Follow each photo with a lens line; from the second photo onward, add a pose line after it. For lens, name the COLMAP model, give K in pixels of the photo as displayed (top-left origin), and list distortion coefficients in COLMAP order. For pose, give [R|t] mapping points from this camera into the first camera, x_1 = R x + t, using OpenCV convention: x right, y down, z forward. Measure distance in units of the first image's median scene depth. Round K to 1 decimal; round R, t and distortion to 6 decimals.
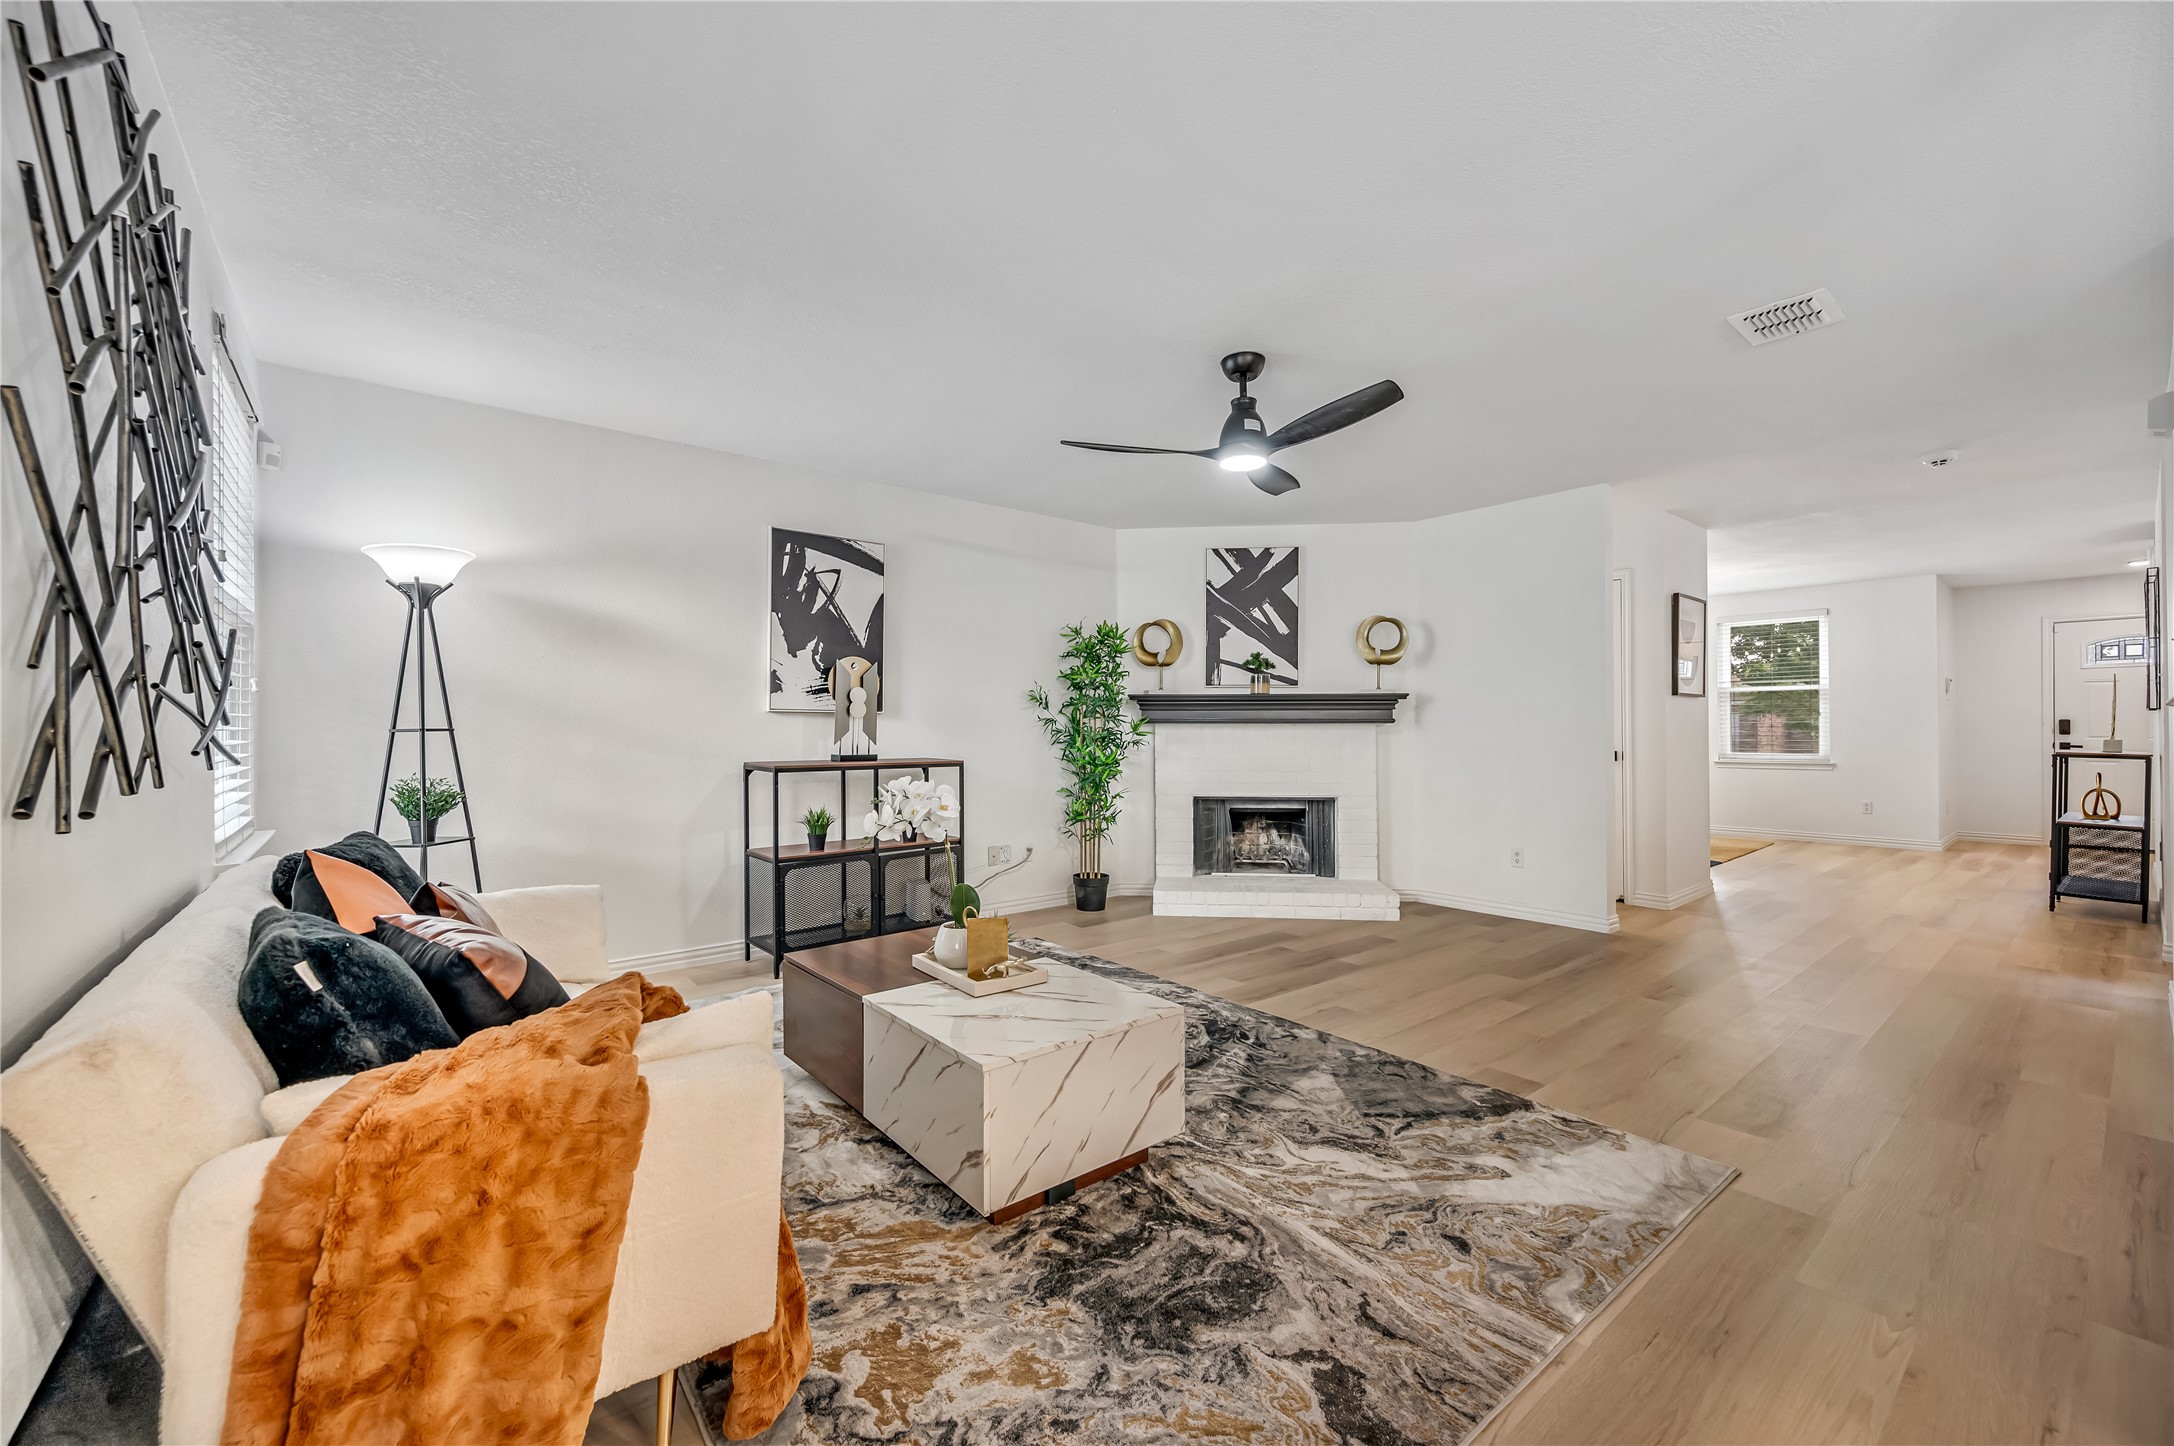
lens RADIAL K [[870.3, 0, 1093.4], [0, 870.3, 724.7], [0, 0, 1]] dist [0.000932, -0.000634]
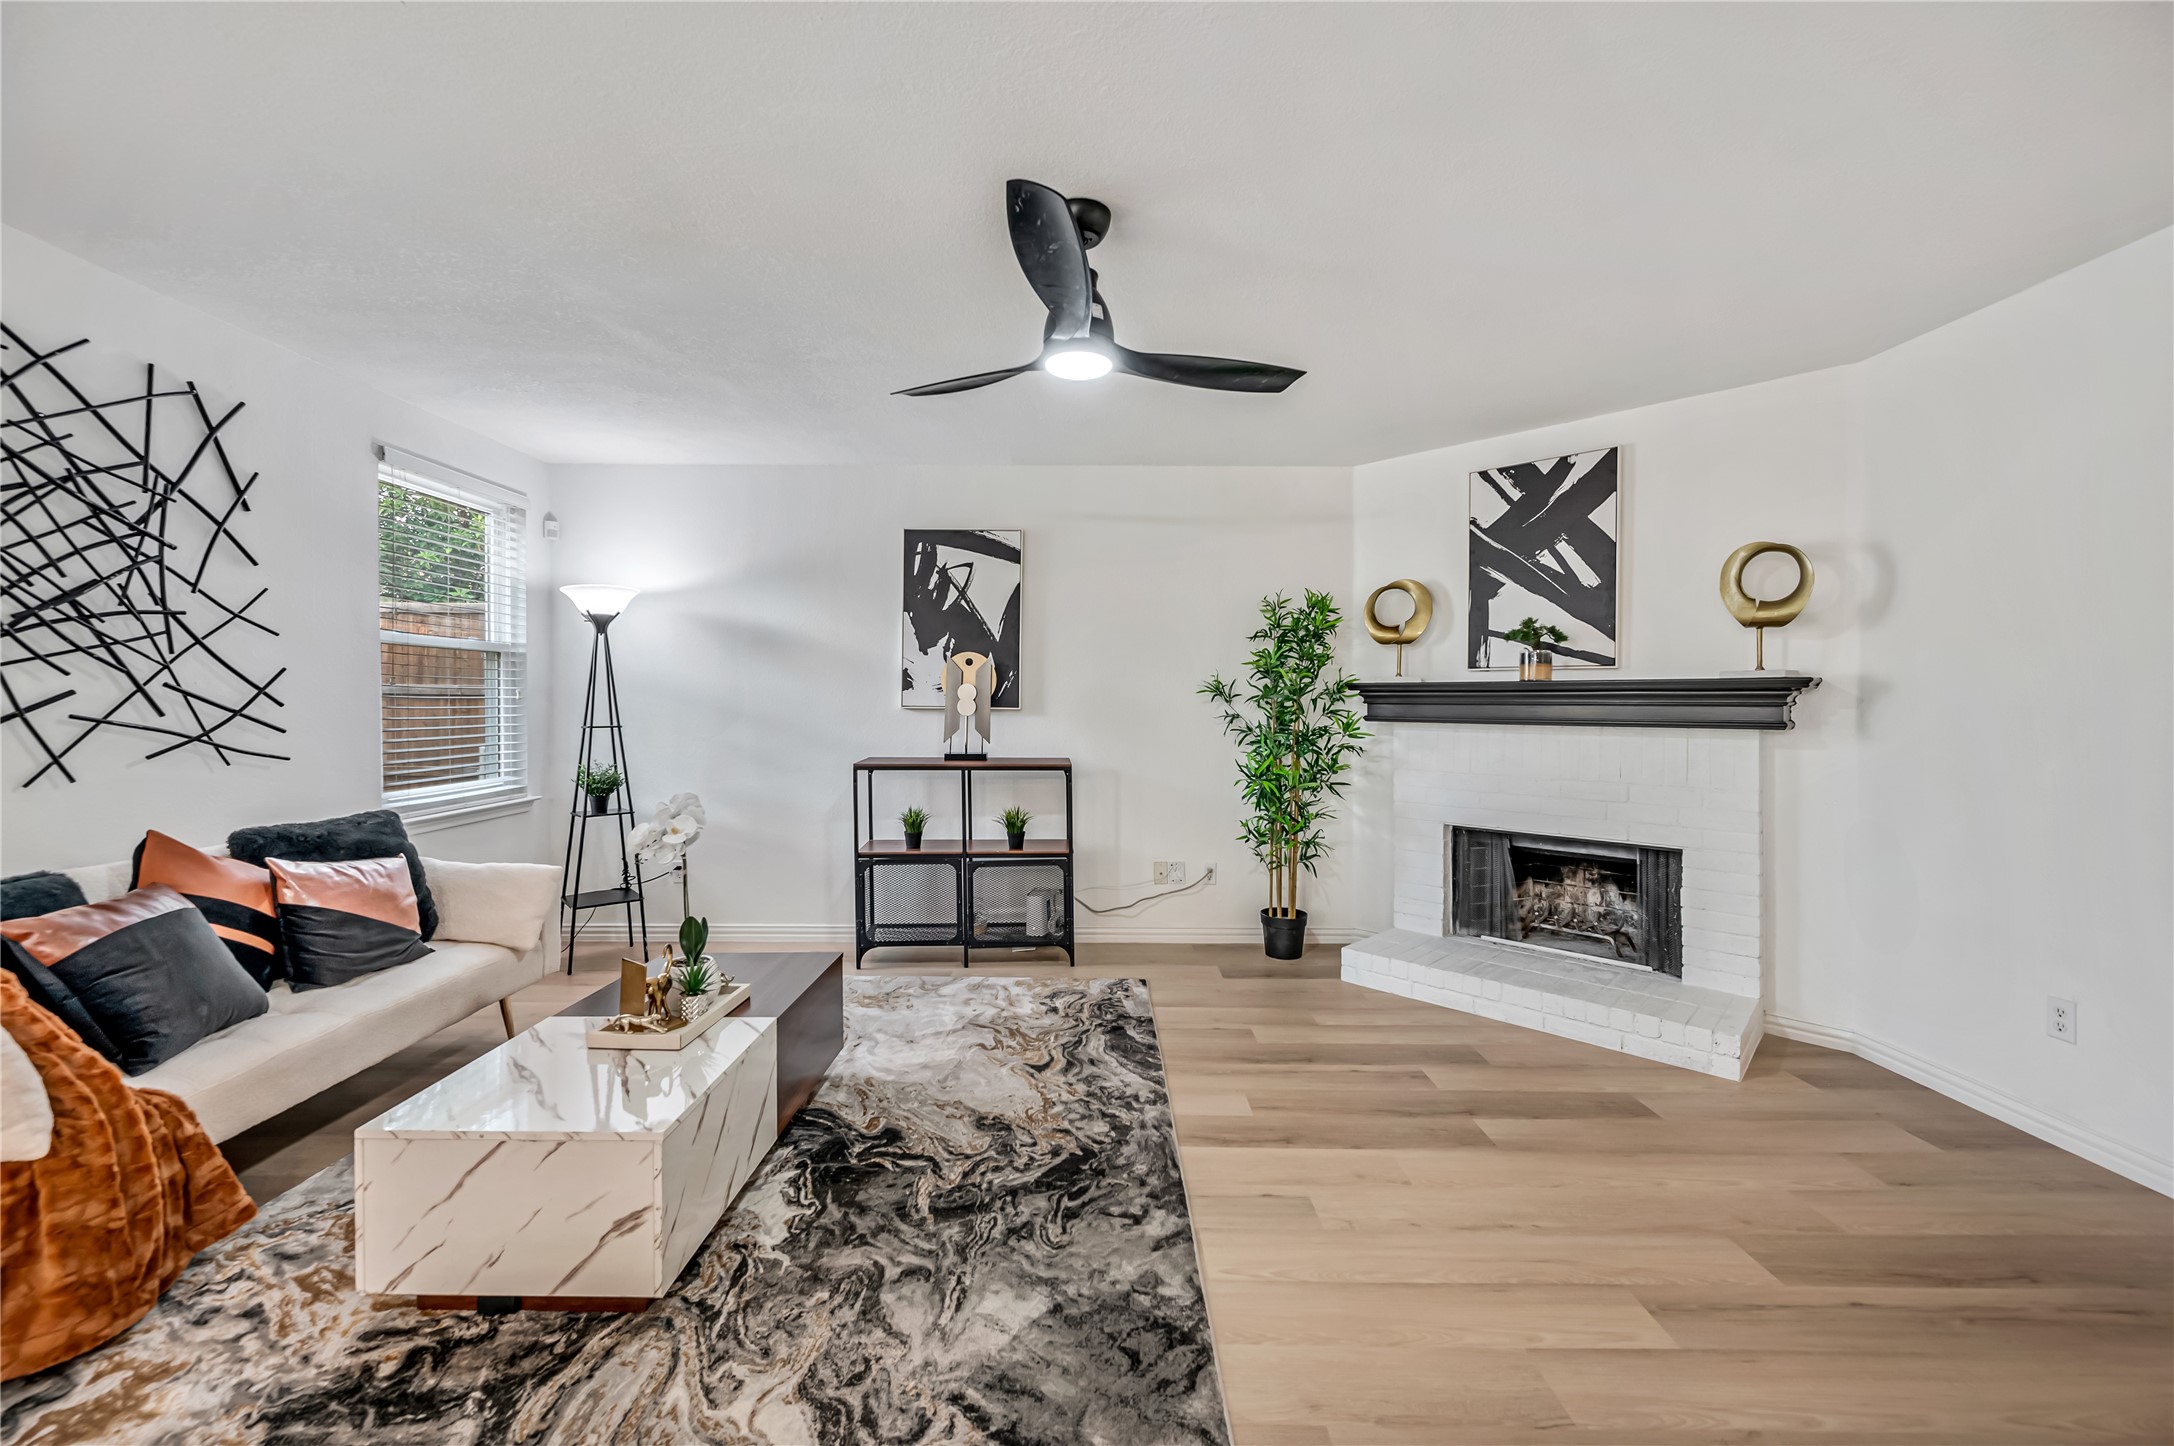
lens RADIAL K [[870.3, 0, 1082.4], [0, 870.3, 709.5], [0, 0, 1]] dist [0.000932, -0.000634]
pose [[0.765569, 0.009585, -0.643282, 0.436299], [-0.001122, 0.999907, 0.013564, -0.027012], [0.643352, -0.009663, 0.765509, 0.332718]]
